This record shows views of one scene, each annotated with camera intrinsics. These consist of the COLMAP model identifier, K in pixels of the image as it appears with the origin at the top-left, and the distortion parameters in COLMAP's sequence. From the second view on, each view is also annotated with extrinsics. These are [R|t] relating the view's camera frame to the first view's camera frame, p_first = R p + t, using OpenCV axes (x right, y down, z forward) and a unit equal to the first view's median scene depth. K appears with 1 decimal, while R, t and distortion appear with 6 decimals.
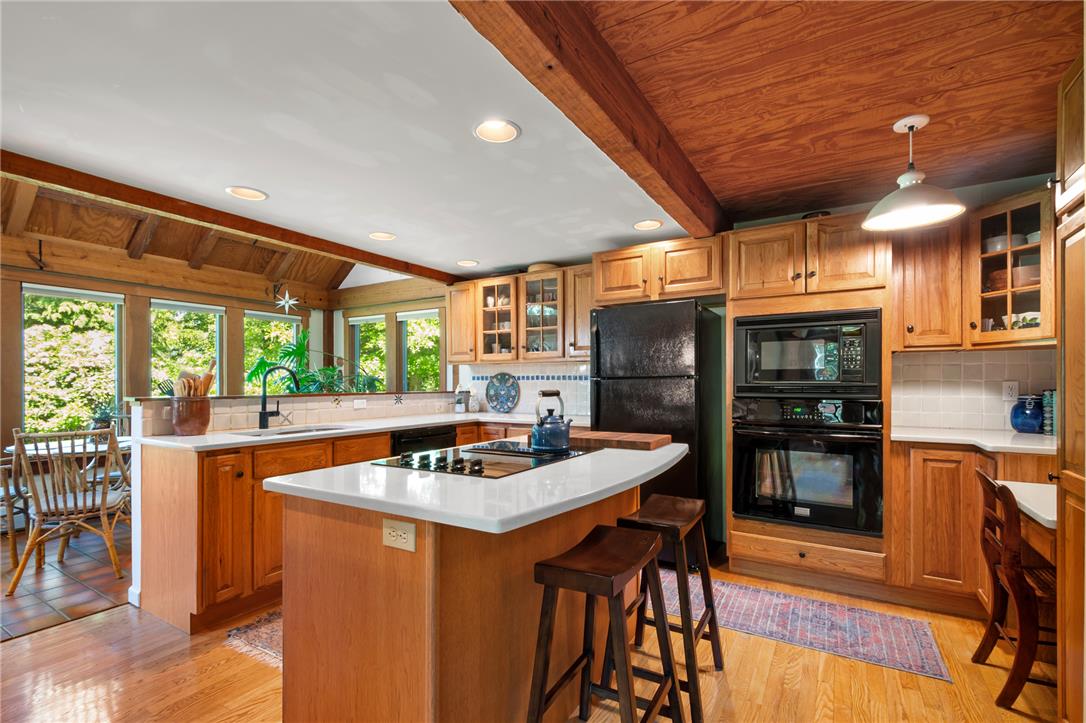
lens RADIAL K [[490.5, 0, 564.0], [0, 490.5, 388.1], [0, 0, 1]] dist [0.002352, -0.005149]
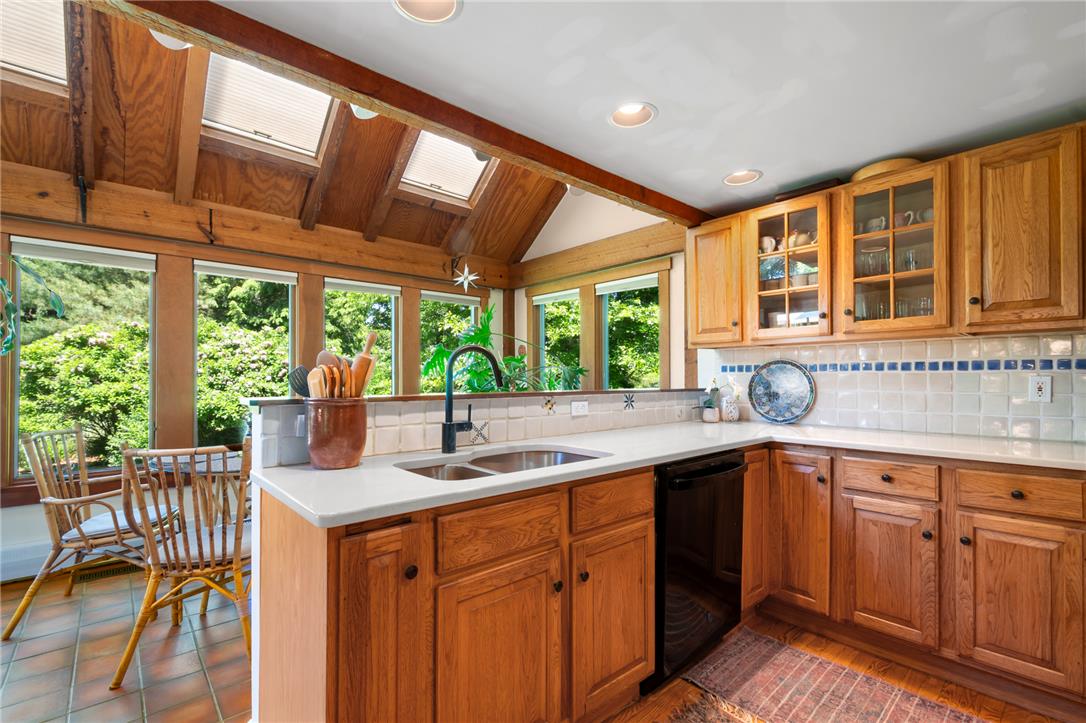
lens RADIAL K [[490.5, 0, 564.0], [0, 490.5, 388.1], [0, 0, 1]] dist [0.002352, -0.005149]
pose [[0.957141, 0.006485, -0.289549, -0.217221], [-0.003865, 0.999946, 0.009620, -0.000044], [0.289595, -0.008088, 0.957115, 0.334504]]
